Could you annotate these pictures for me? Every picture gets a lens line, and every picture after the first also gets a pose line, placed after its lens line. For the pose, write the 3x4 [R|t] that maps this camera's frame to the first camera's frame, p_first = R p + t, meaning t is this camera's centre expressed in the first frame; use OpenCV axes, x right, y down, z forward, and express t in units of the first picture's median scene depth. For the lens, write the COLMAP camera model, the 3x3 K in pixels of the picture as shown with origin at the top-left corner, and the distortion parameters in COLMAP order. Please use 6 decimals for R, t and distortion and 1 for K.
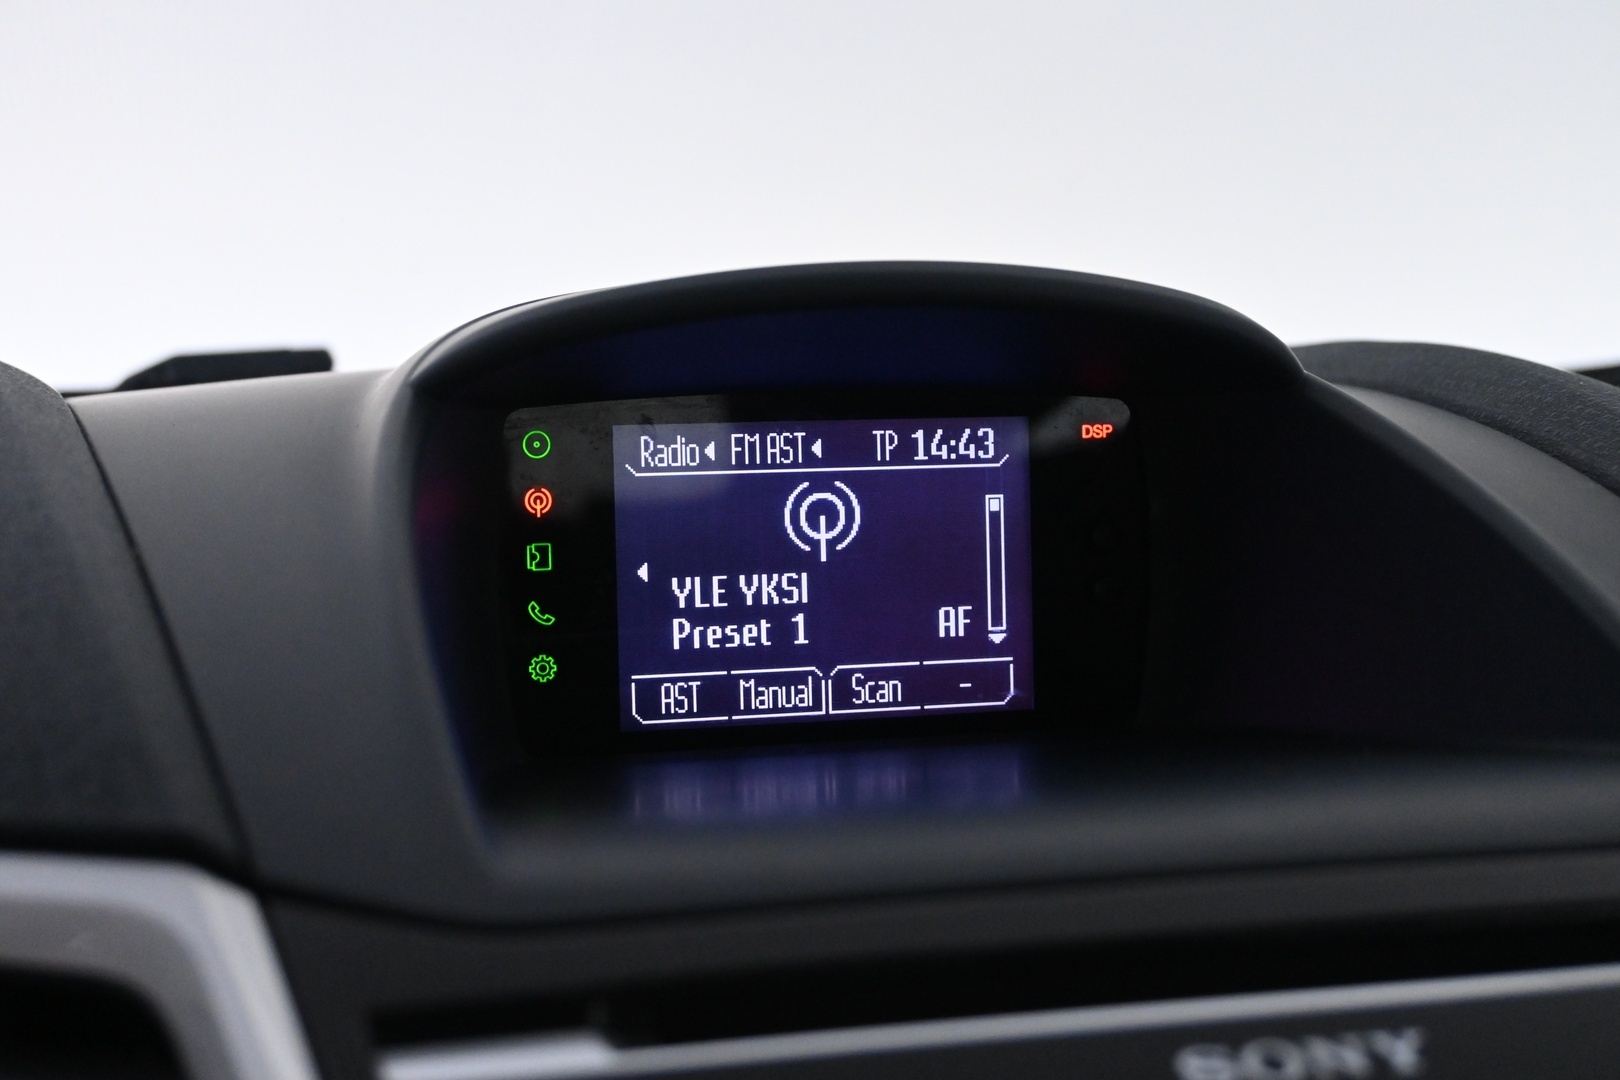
lens RADIAL K [[2294.1, 0, 810.0], [0, 2294.1, 540.0], [0, 0, 1]] dist [0.011588, 0.007602]
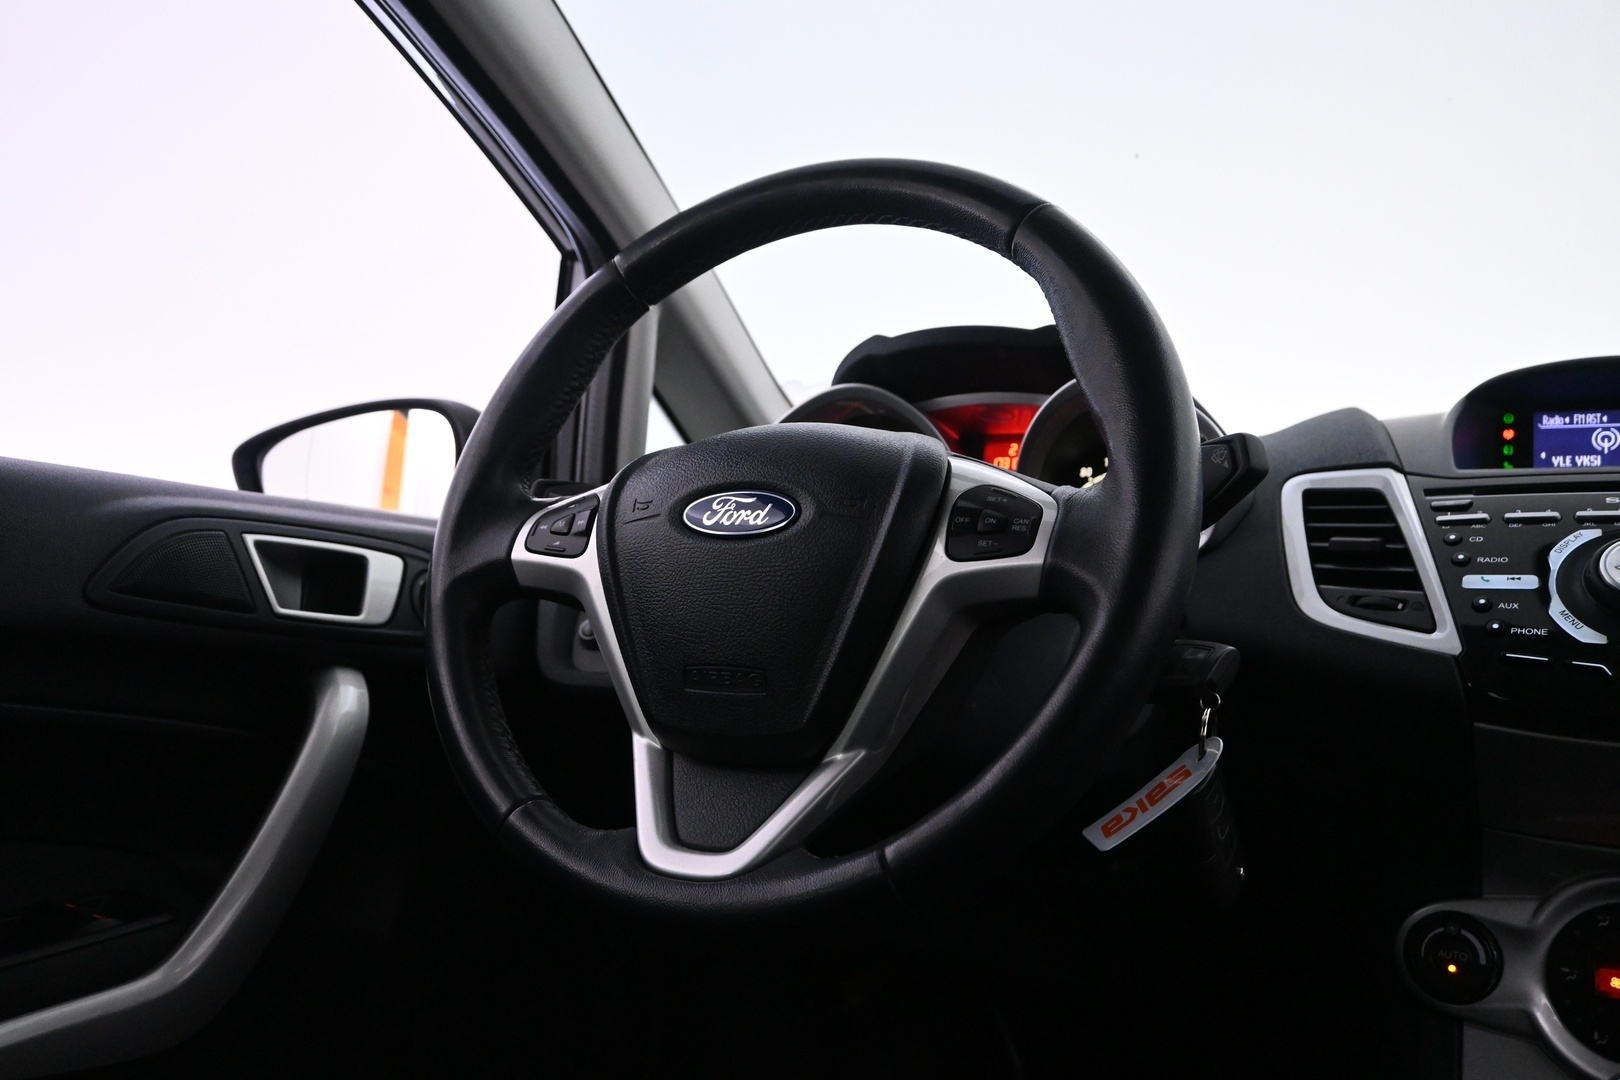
lens RADIAL K [[1304.4, 0, 810.0], [0, 1304.4, 540.0], [0, 0, 1]] dist [0.001039, -0.006674]
pose [[0.745168, 0.016028, -0.666684, 0.409975], [-0.070873, 0.995953, -0.055272, 0.323281], [0.663100, 0.088437, 0.743288, -1.162598]]
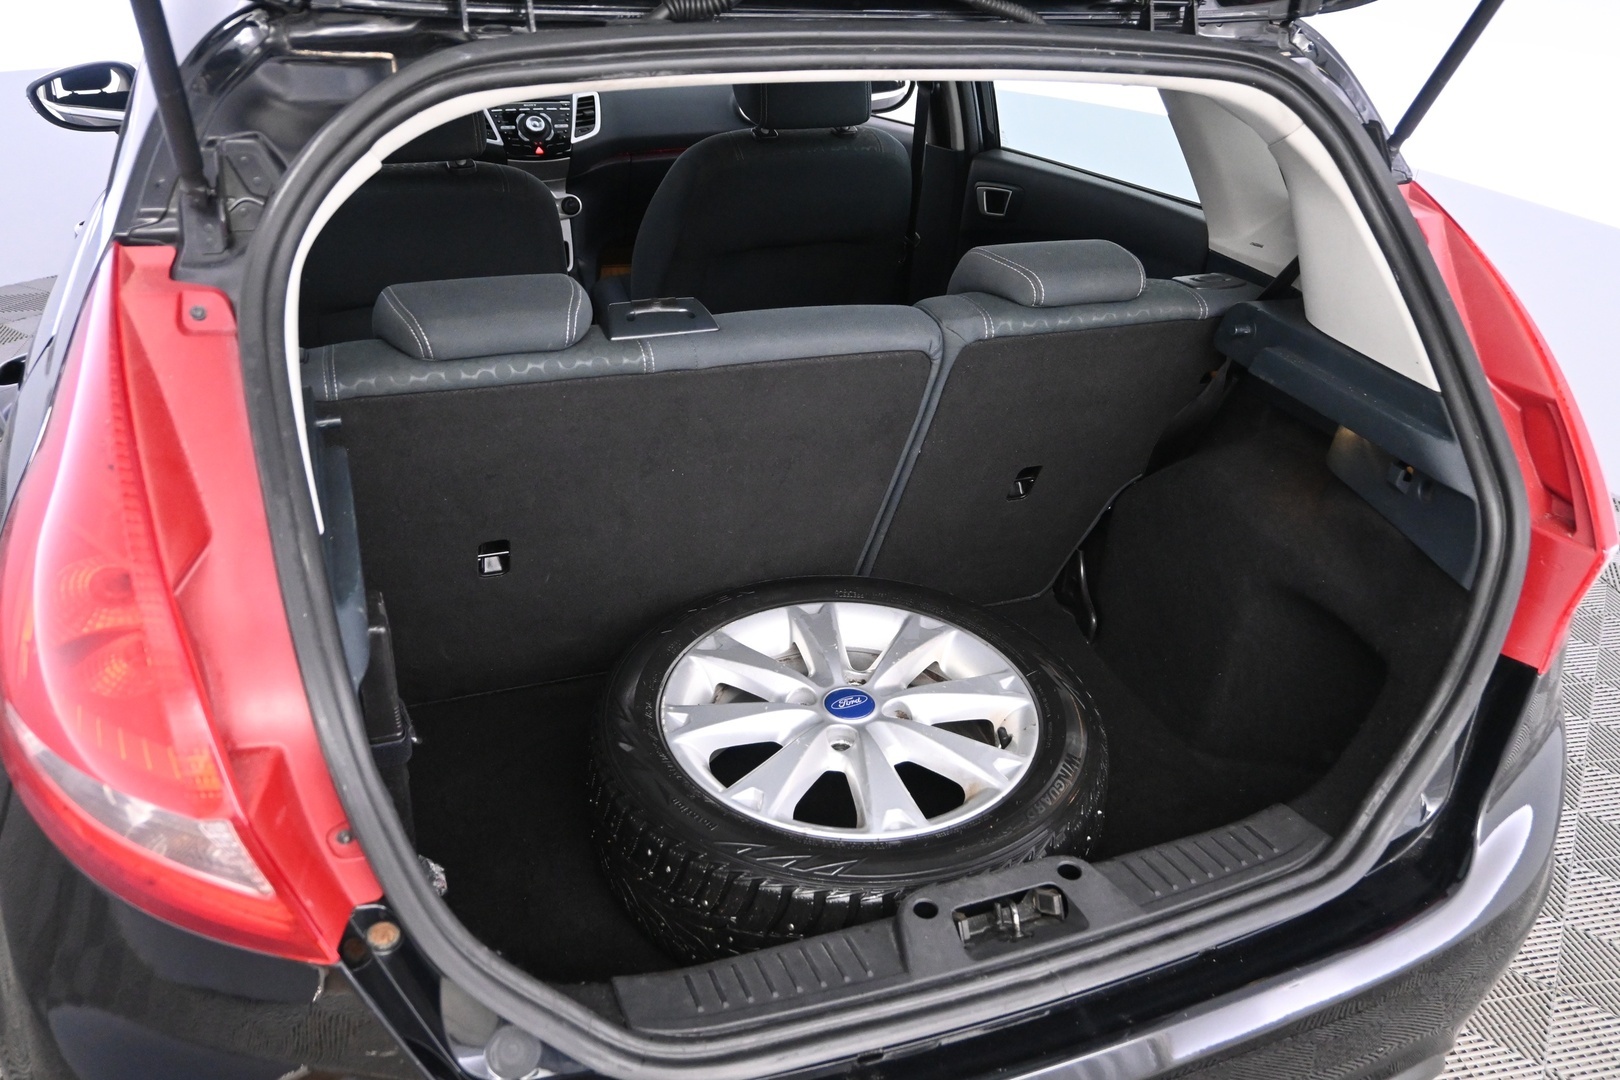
lens RADIAL K [[1316.6, 0, 810.0], [0, 1316.6, 540.0], [0, 0, 1]] dist [0.001263, 0.000476]
pose [[0.993182, -0.011531, 0.116002, 0.769640], [-0.033308, 0.925544, 0.377173, -0.429679], [-0.111714, -0.378465, 0.918849, -6.998380]]
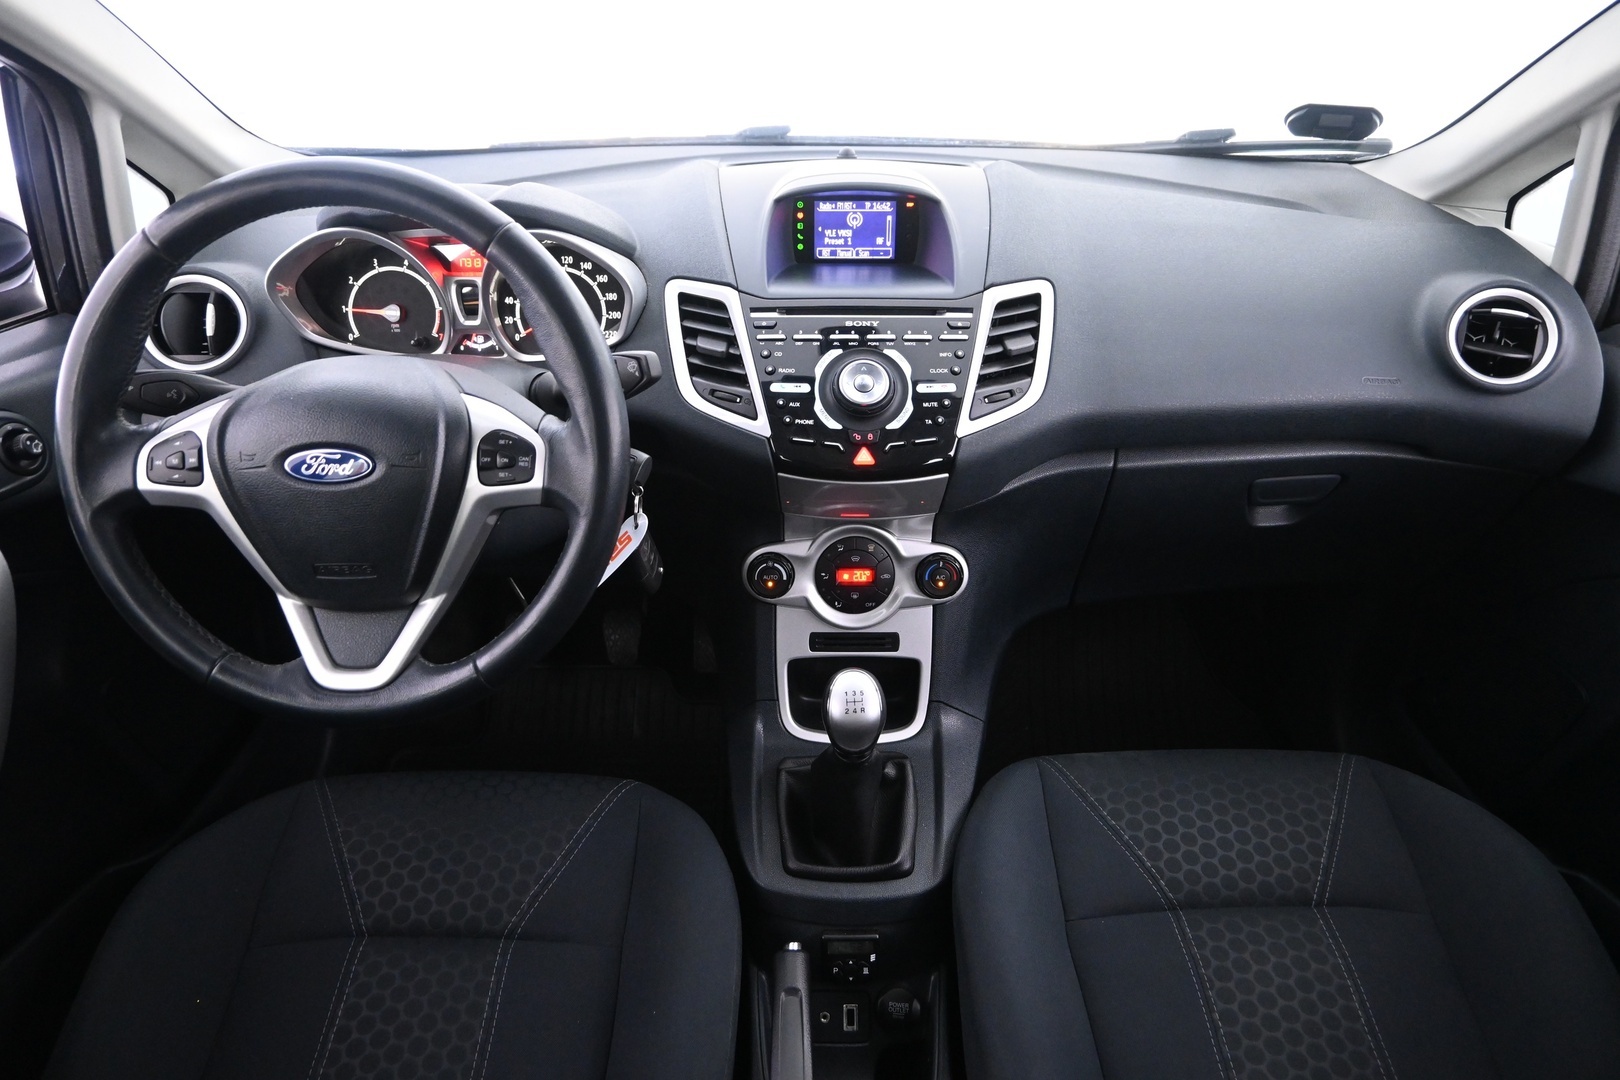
lens RADIAL K [[1109.5, 0, 810.0], [0, 1109.5, 540.0], [0, 0, 1]] dist [-0.001062, 0.001029]
pose [[0.968286, 0.129619, -0.213592, 0.548139], [-0.033064, 0.913857, 0.404687, -0.366873], [0.247648, -0.384791, 0.889161, -1.579687]]
